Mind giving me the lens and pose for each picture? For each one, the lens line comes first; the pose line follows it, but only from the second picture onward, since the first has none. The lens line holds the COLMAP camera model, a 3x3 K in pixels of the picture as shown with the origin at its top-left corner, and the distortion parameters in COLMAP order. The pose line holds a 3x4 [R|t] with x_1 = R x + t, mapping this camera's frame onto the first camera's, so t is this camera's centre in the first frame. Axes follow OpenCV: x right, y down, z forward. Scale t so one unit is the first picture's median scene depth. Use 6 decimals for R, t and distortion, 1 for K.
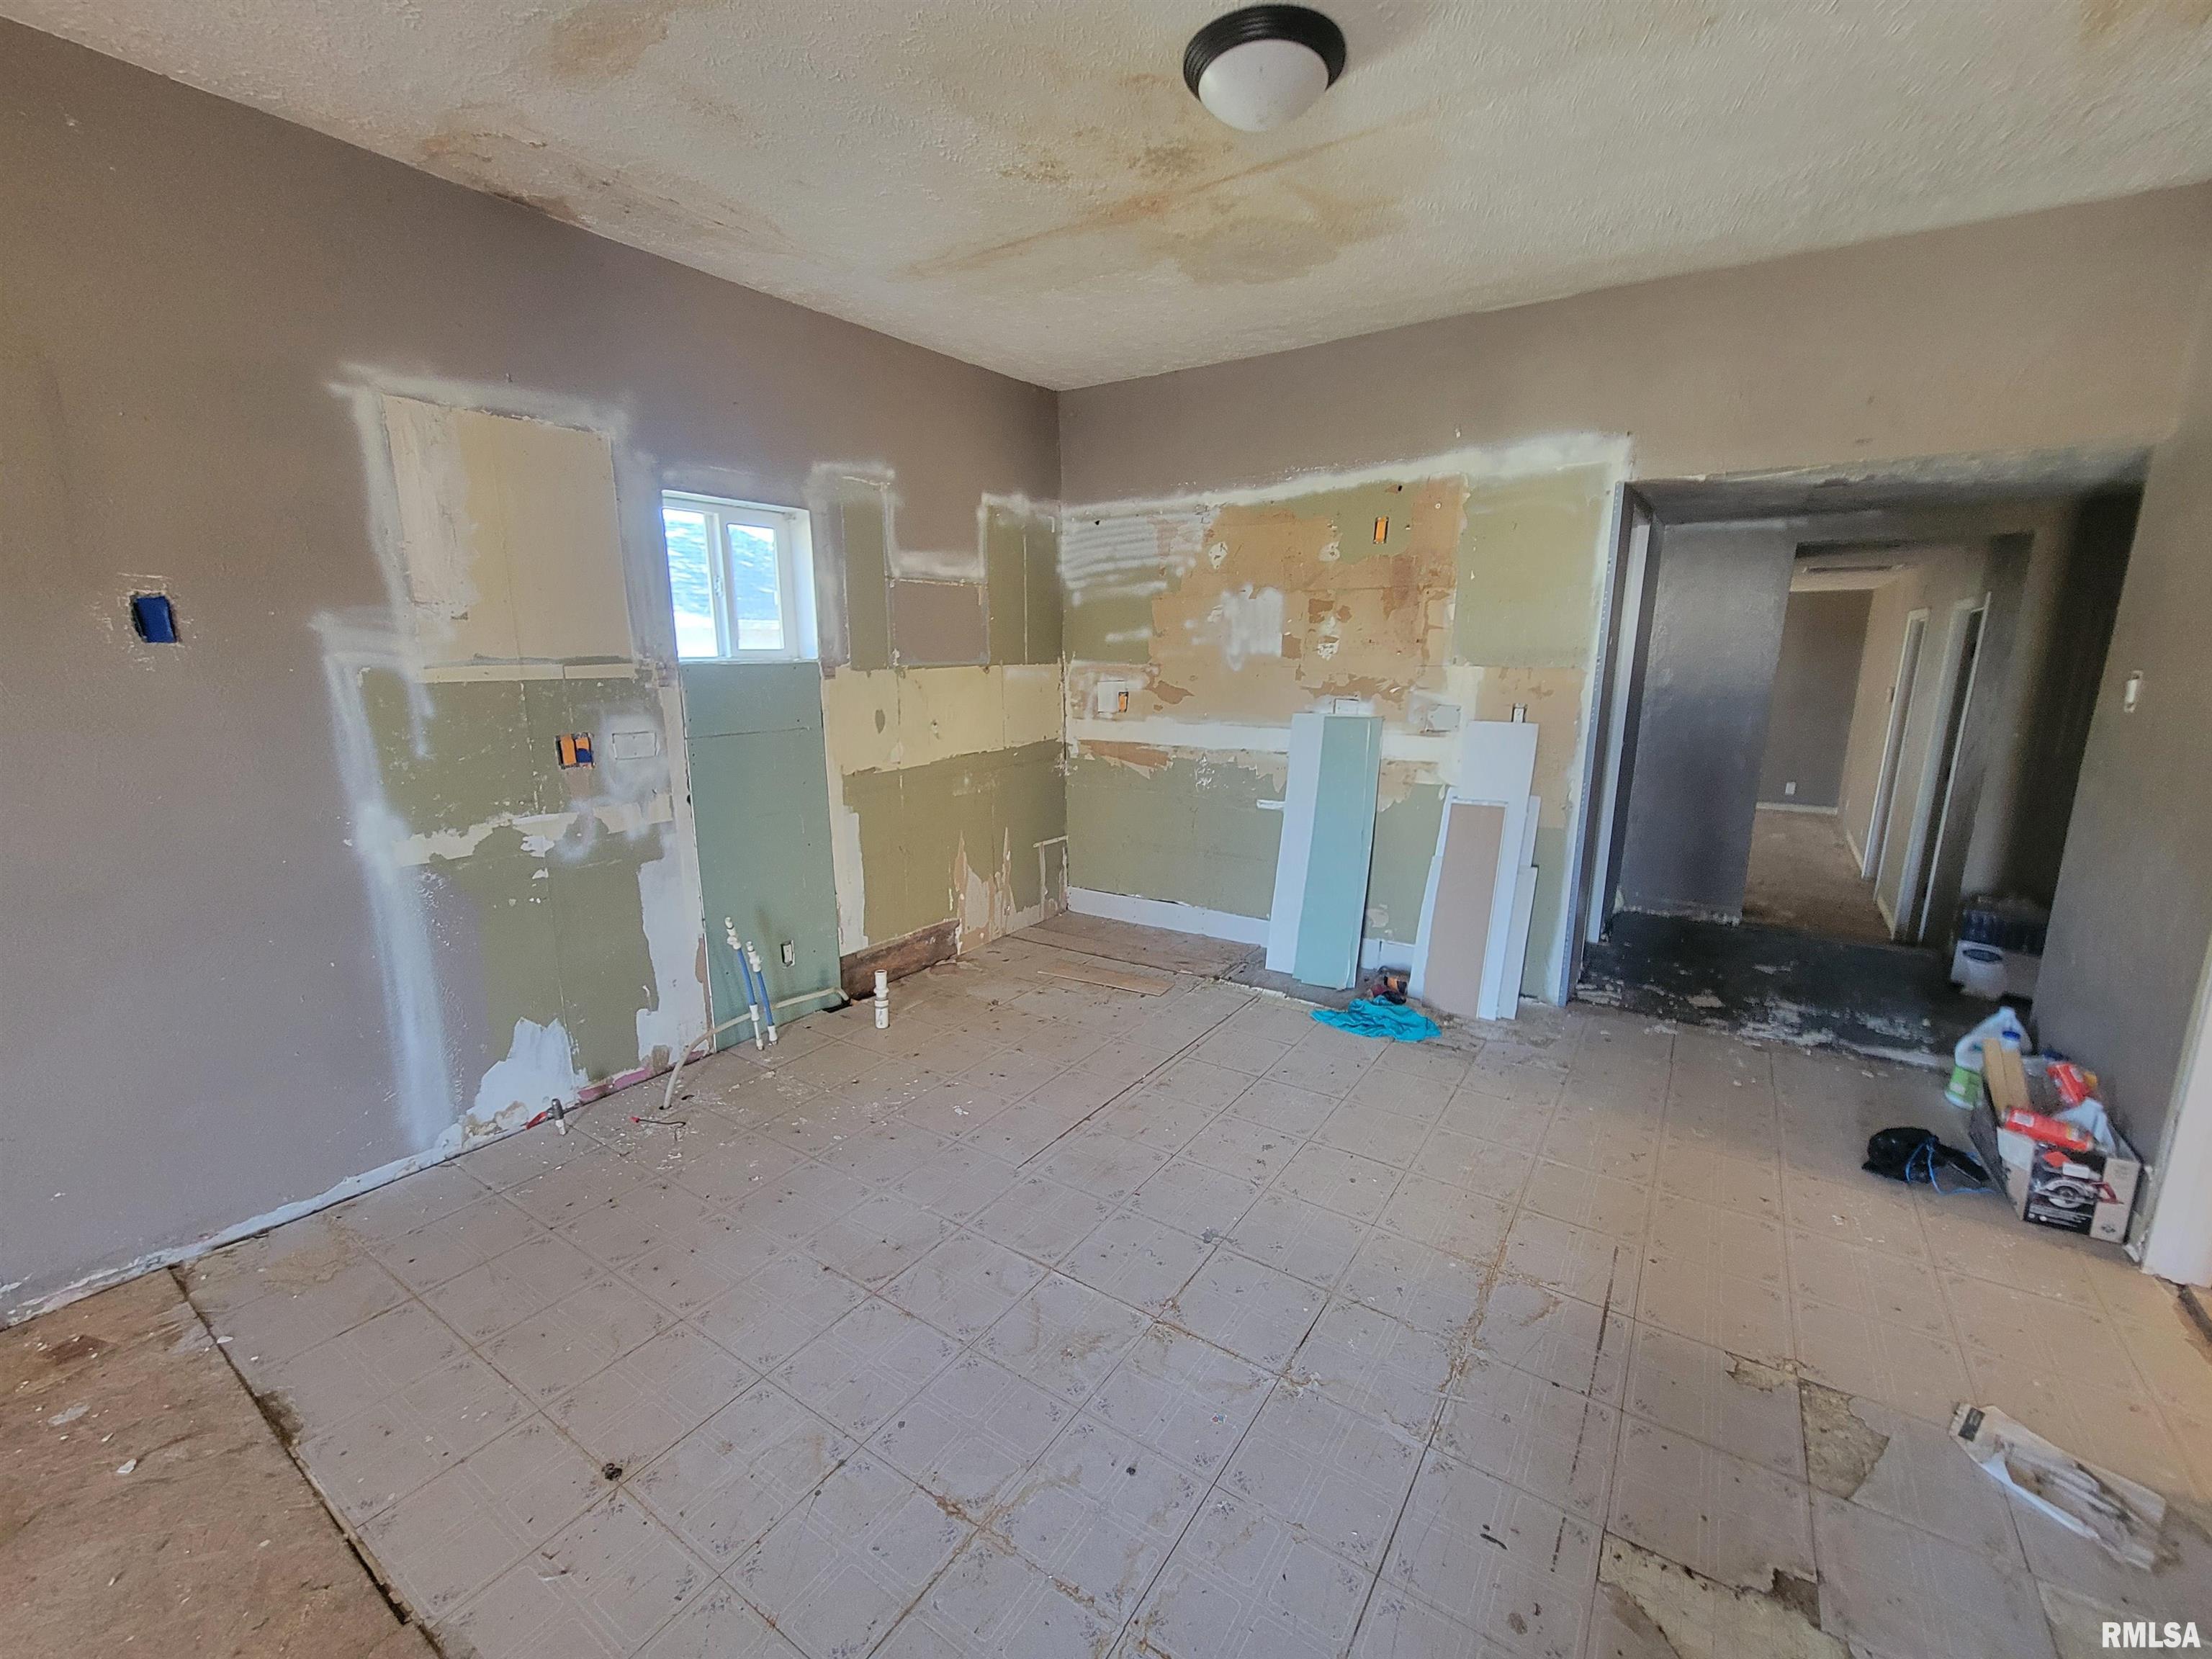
lens RADIAL K [[916.1, 0, 1117.3], [0, 916.1, 839.2], [0, 0, 1]] dist [0.001495, -0.005504]
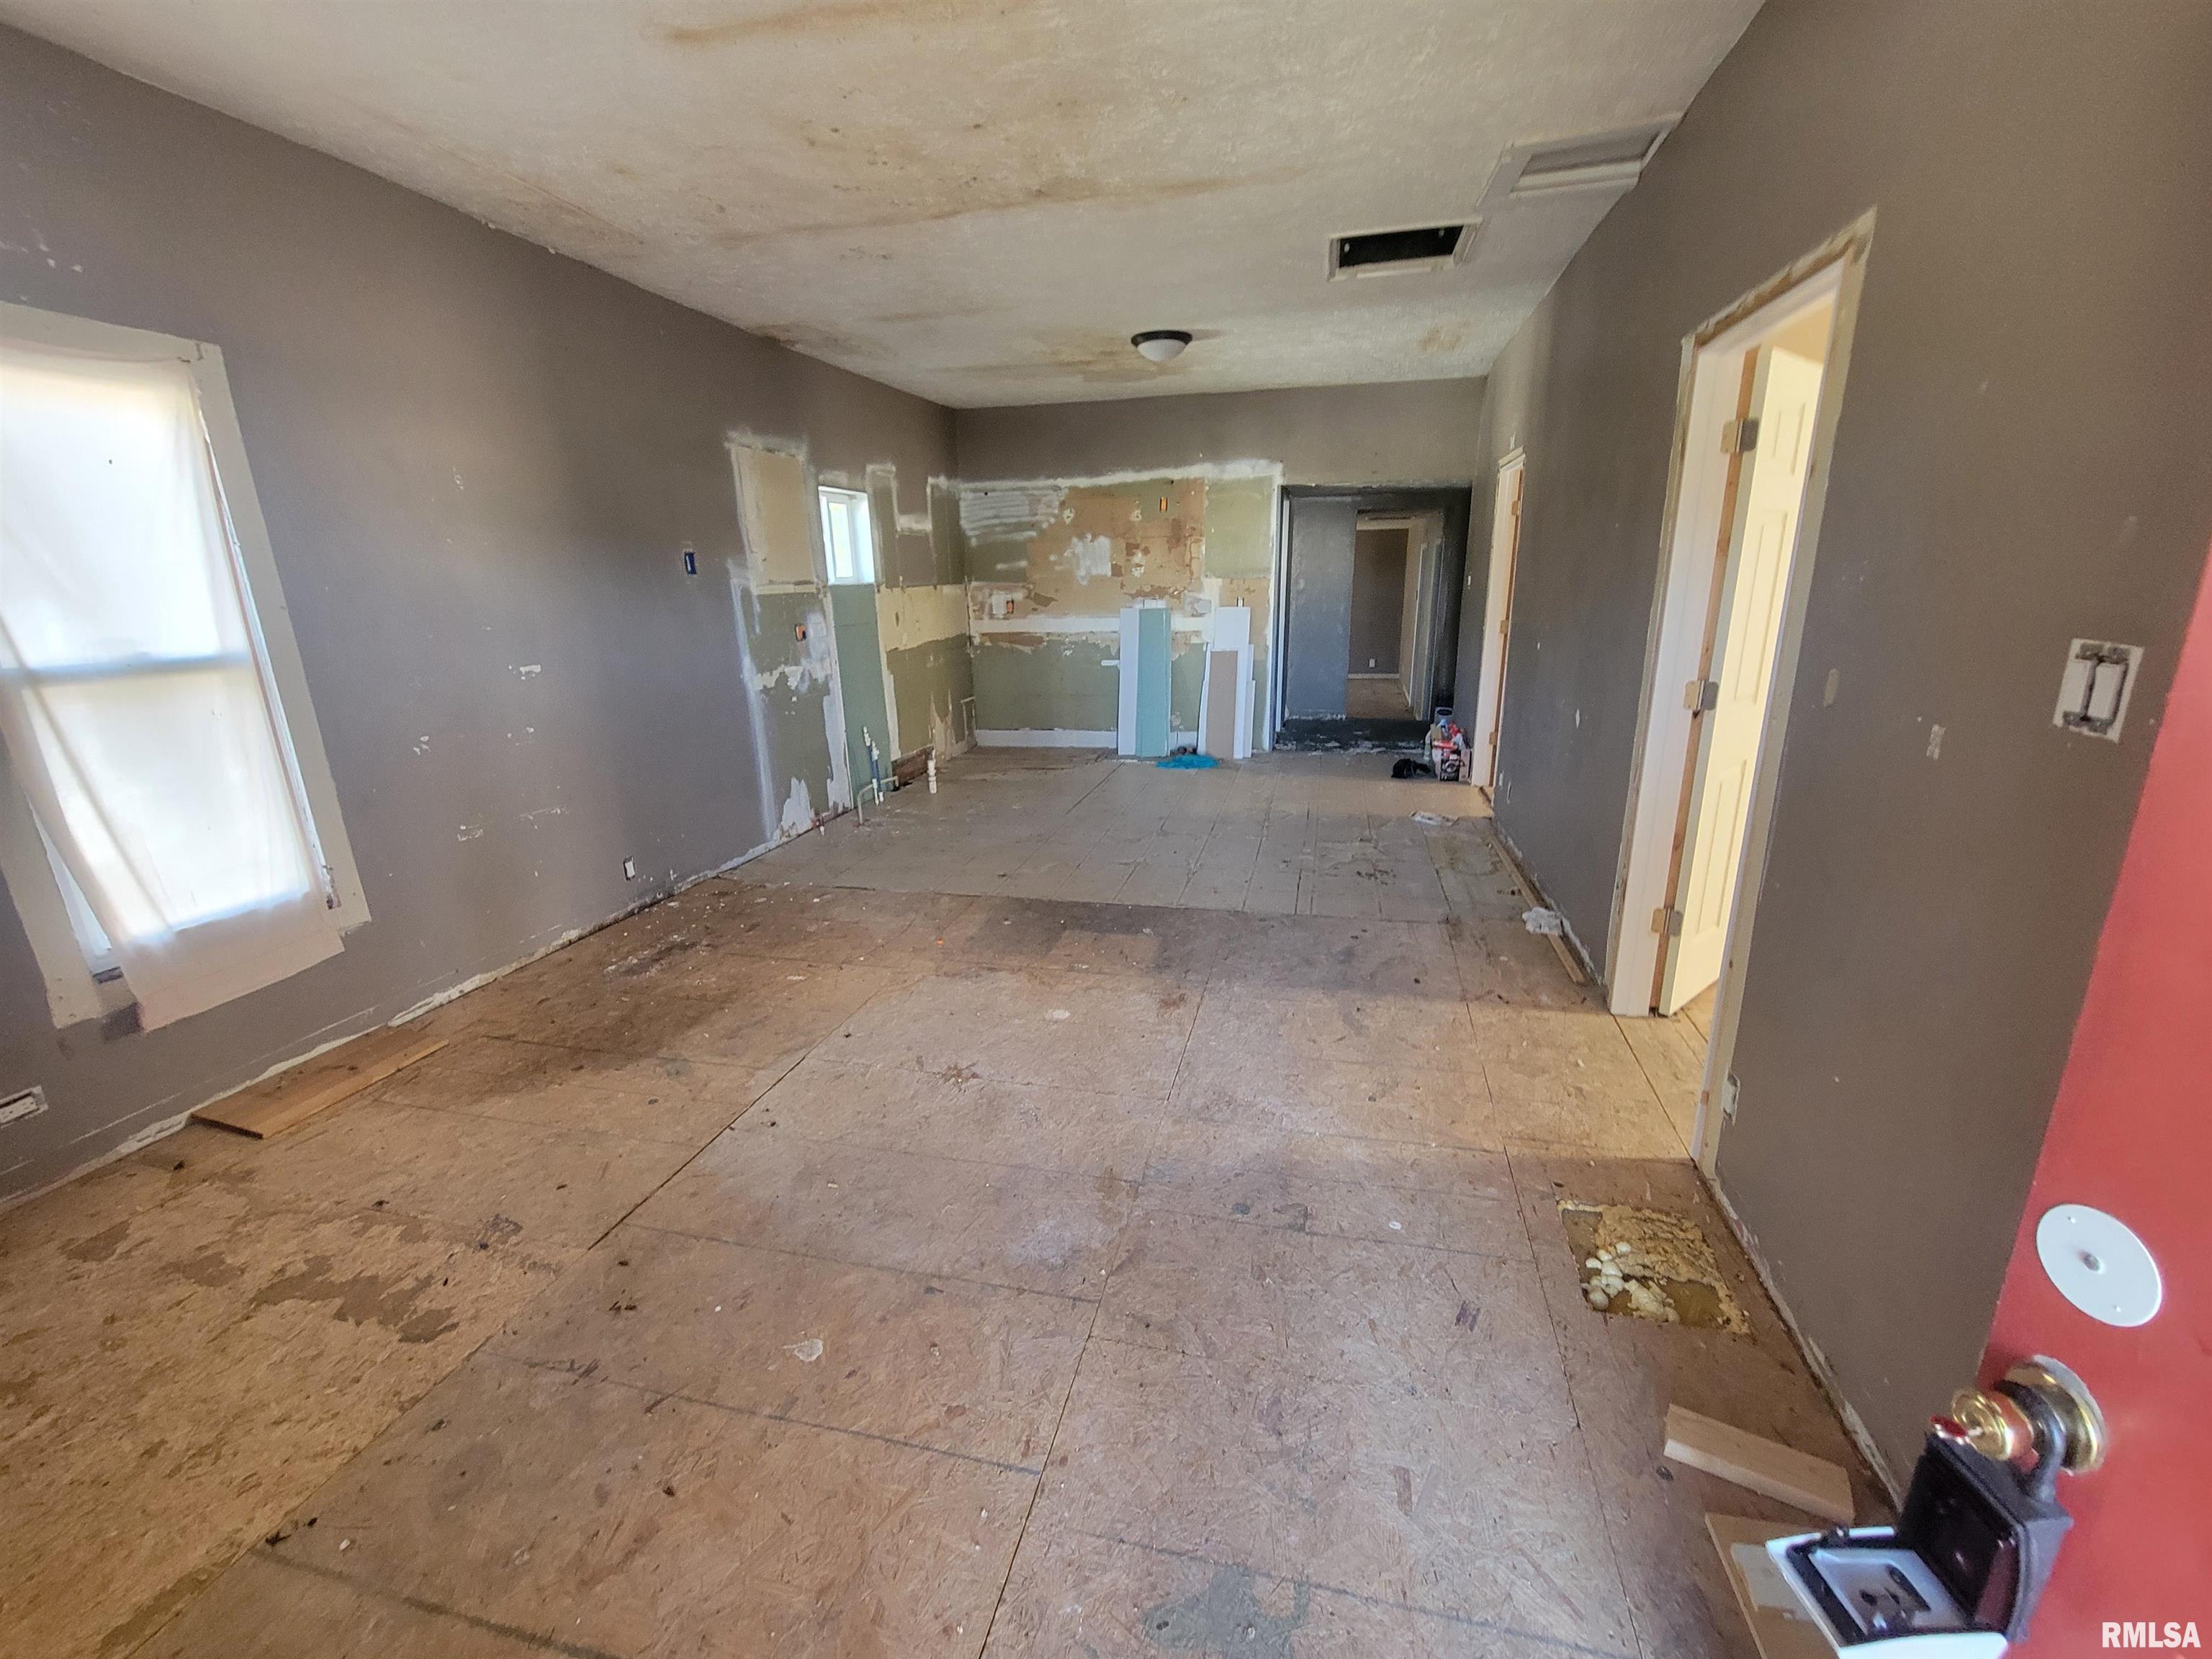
lens RADIAL K [[916.1, 0, 1117.3], [0, 916.1, 839.2], [0, 0, 1]] dist [0.001495, -0.005504]
pose [[0.935803, -0.115244, 0.333153, -0.500107], [0.090828, 0.991970, 0.088012, 0.162865], [-0.340621, -0.052103, 0.938756, -0.747806]]
